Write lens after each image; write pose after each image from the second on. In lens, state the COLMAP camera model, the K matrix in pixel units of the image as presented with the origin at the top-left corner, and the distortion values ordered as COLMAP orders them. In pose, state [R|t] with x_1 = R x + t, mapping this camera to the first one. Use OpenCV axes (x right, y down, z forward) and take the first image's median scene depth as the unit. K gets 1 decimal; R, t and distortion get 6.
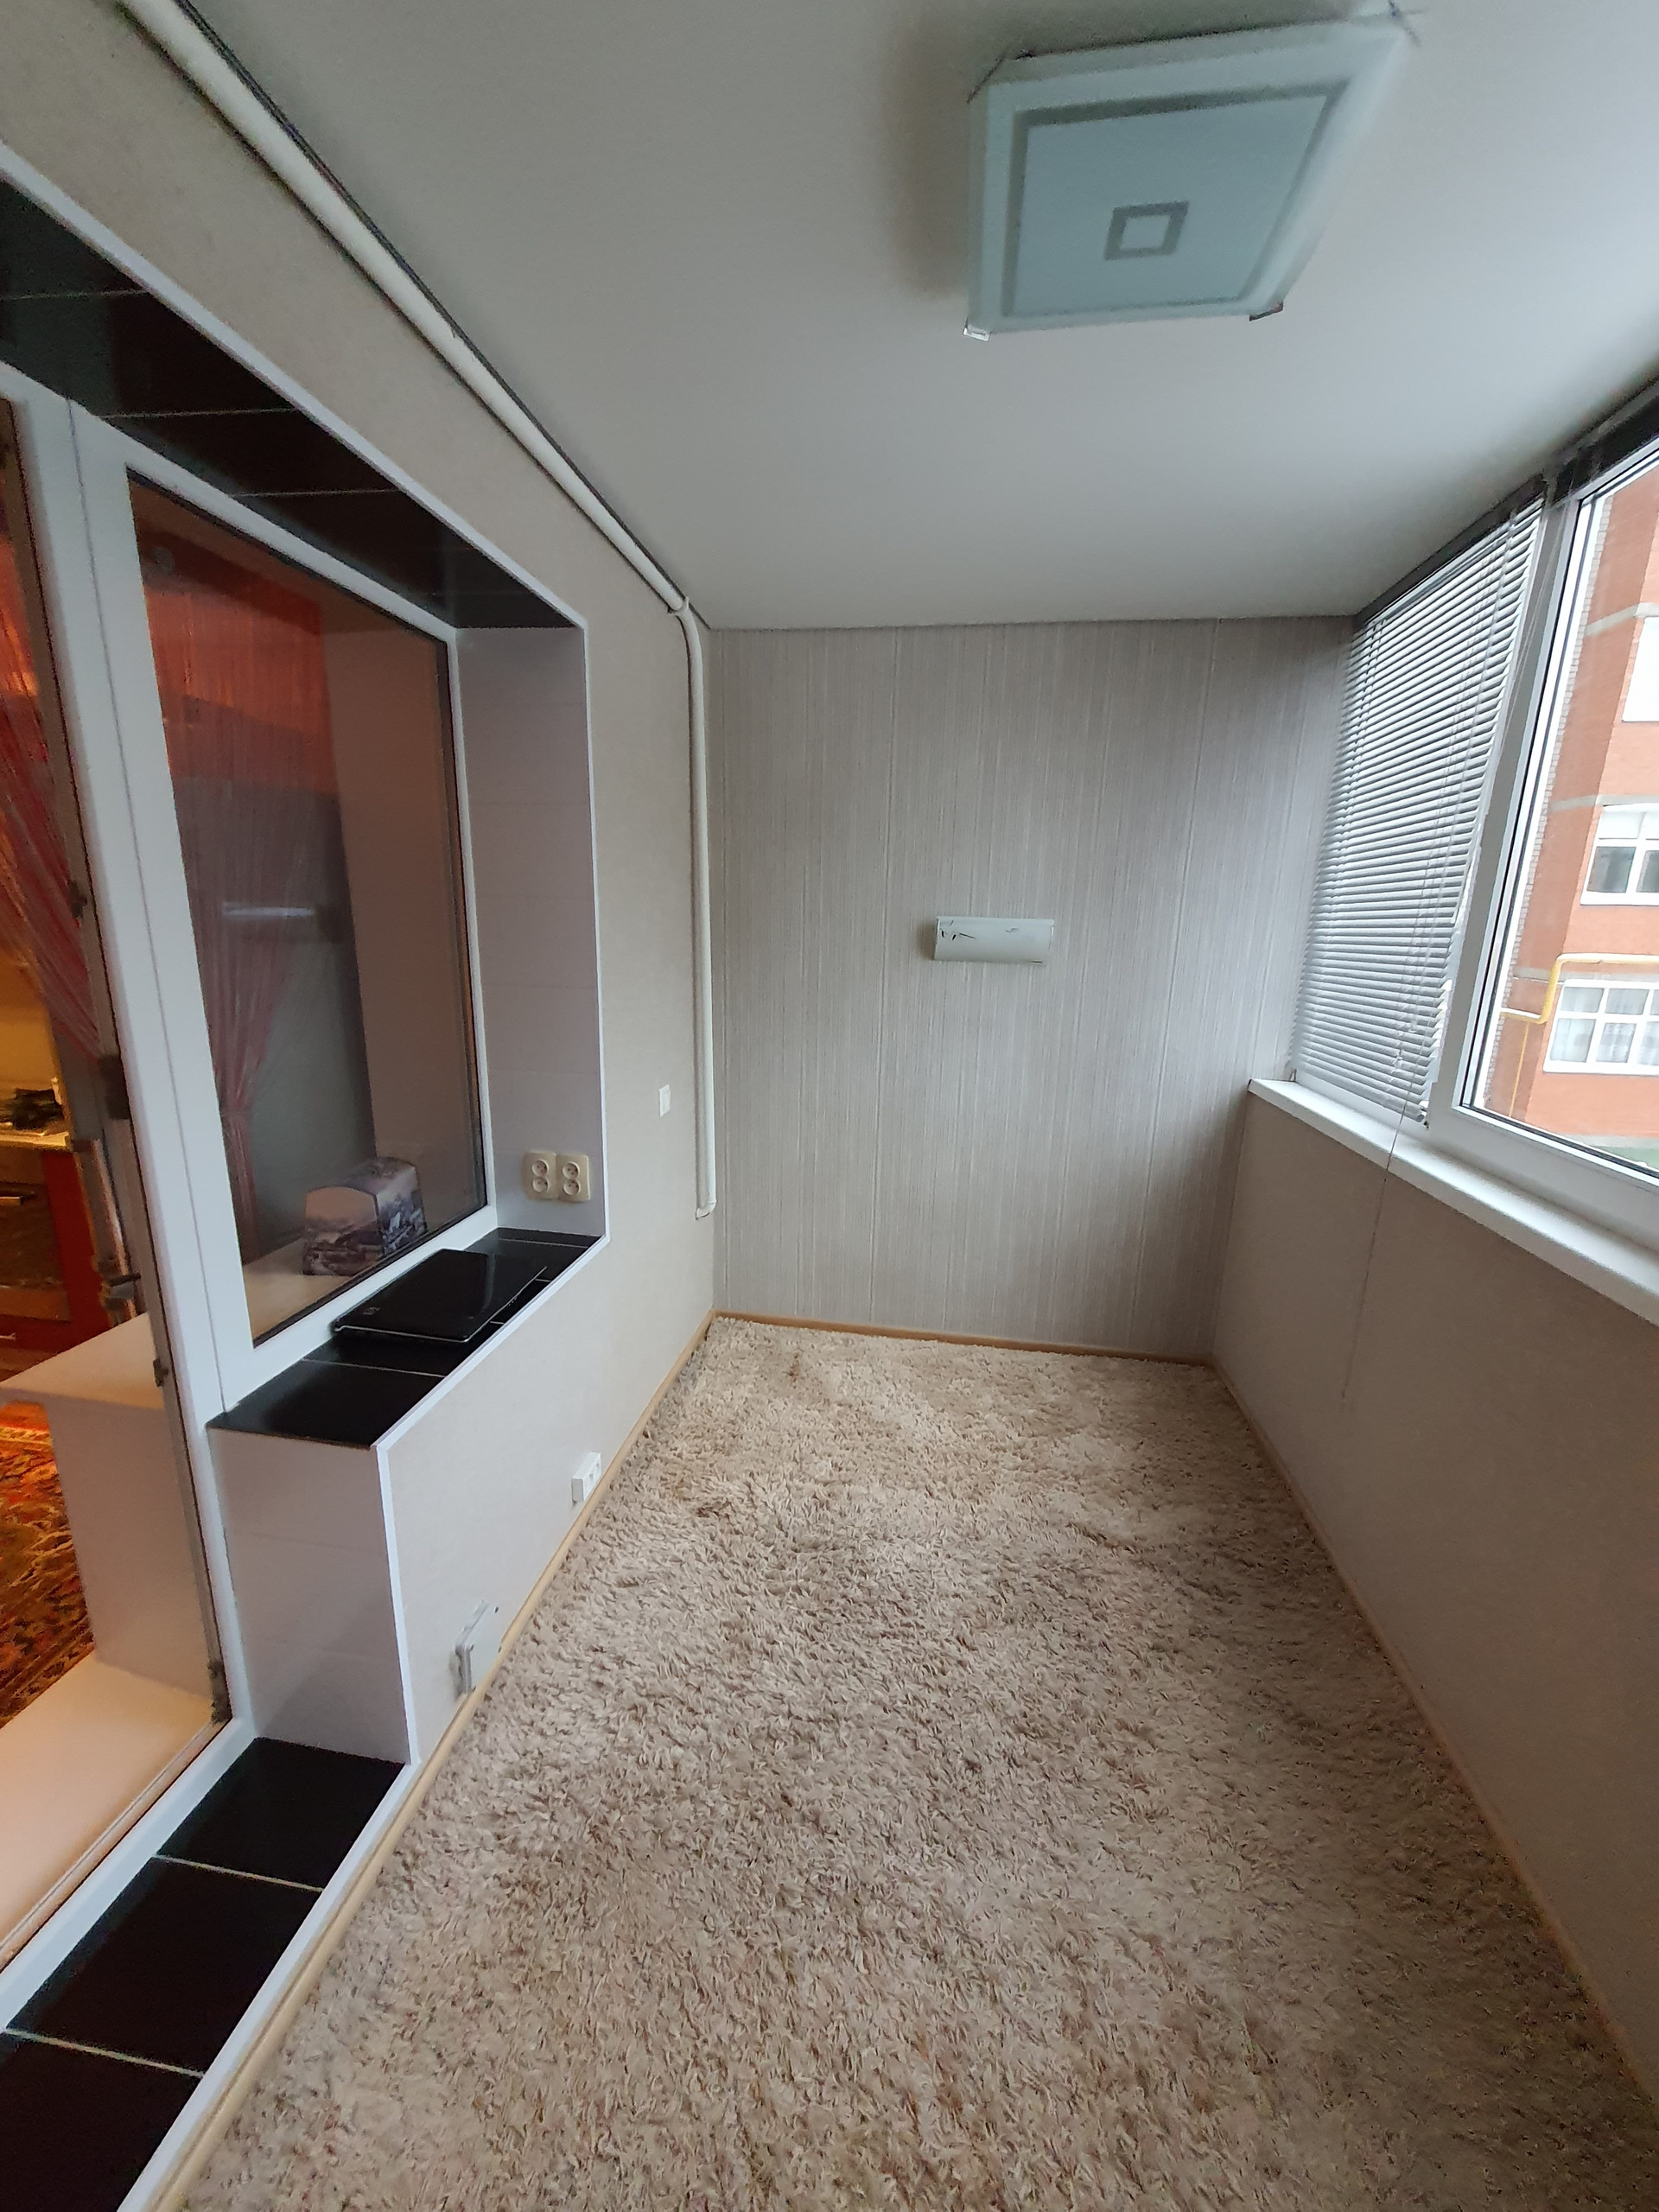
lens RADIAL K [[861.8, 0, 816.4], [0, 861.8, 1118.6], [0, 0, 1]] dist [0.004499, -0.000012]
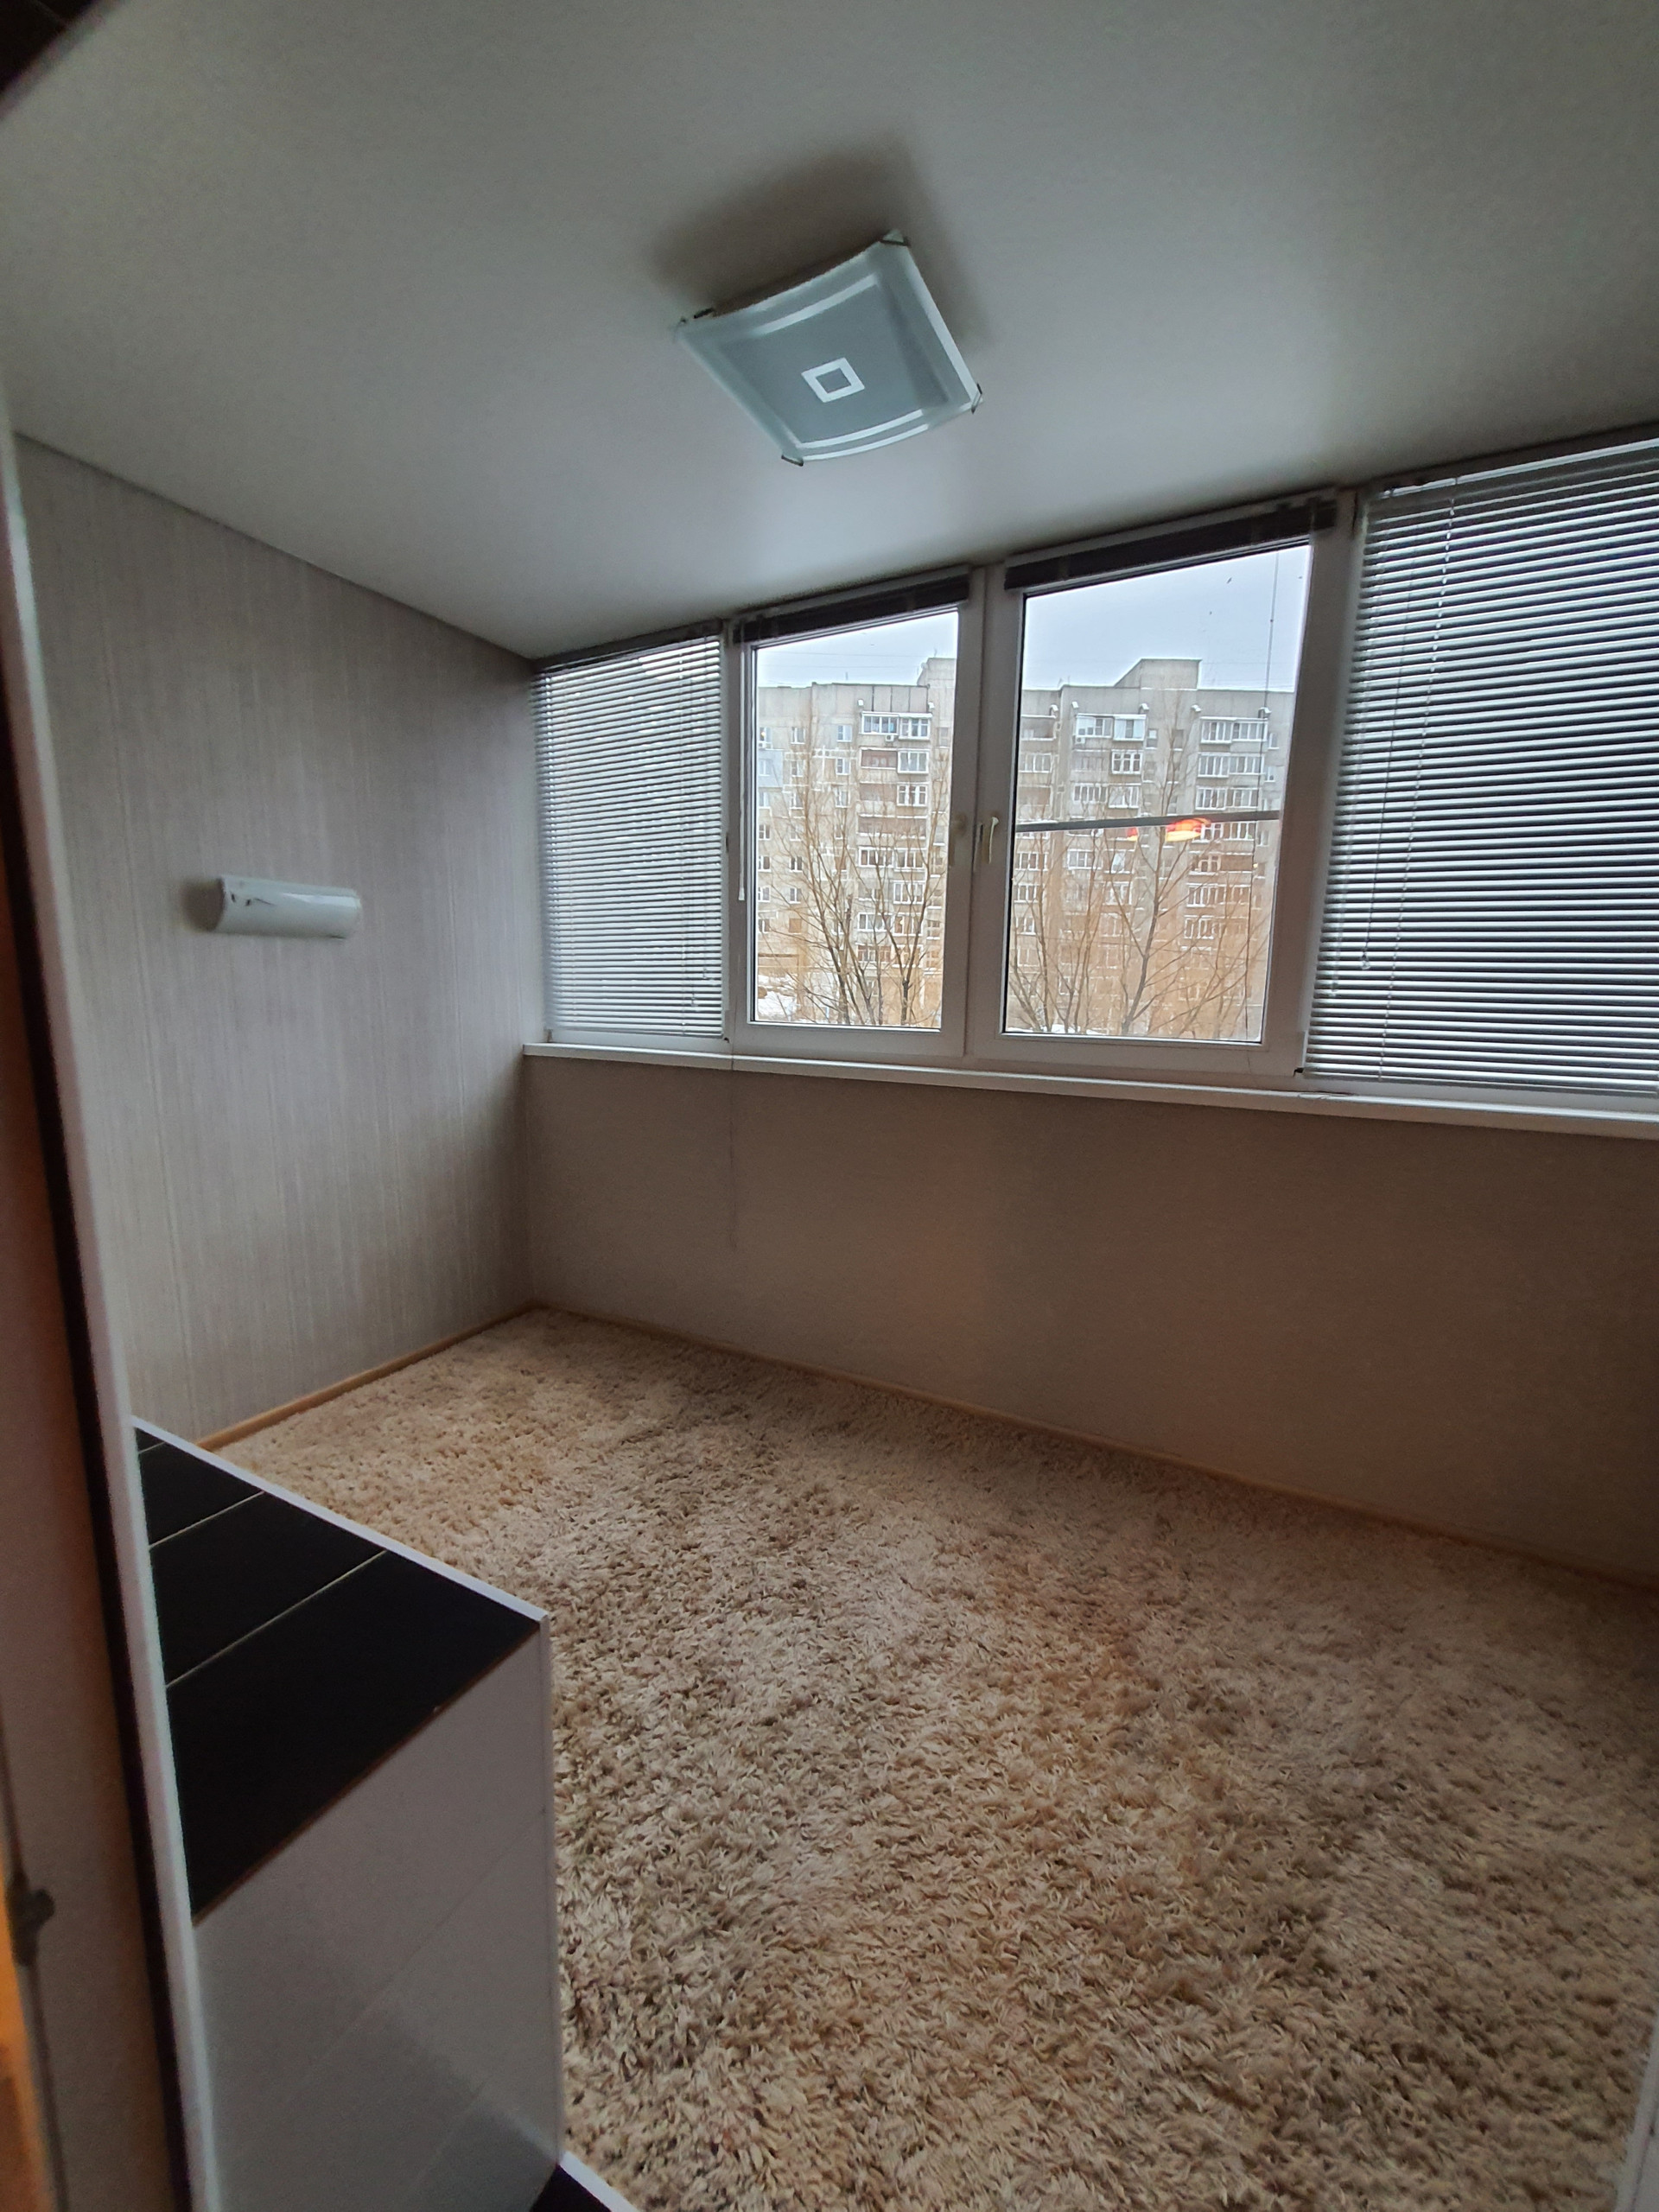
lens RADIAL K [[861.8, 0, 810.6], [0, 861.8, 1106.8], [0, 0, 1]] dist [0.004499, -0.000012]
pose [[0.329127, -0.159415, 0.930732, -0.602193], [0.214740, 0.972458, 0.090625, 0.018190], [-0.919544, 0.170038, 0.354295, 0.356152]]
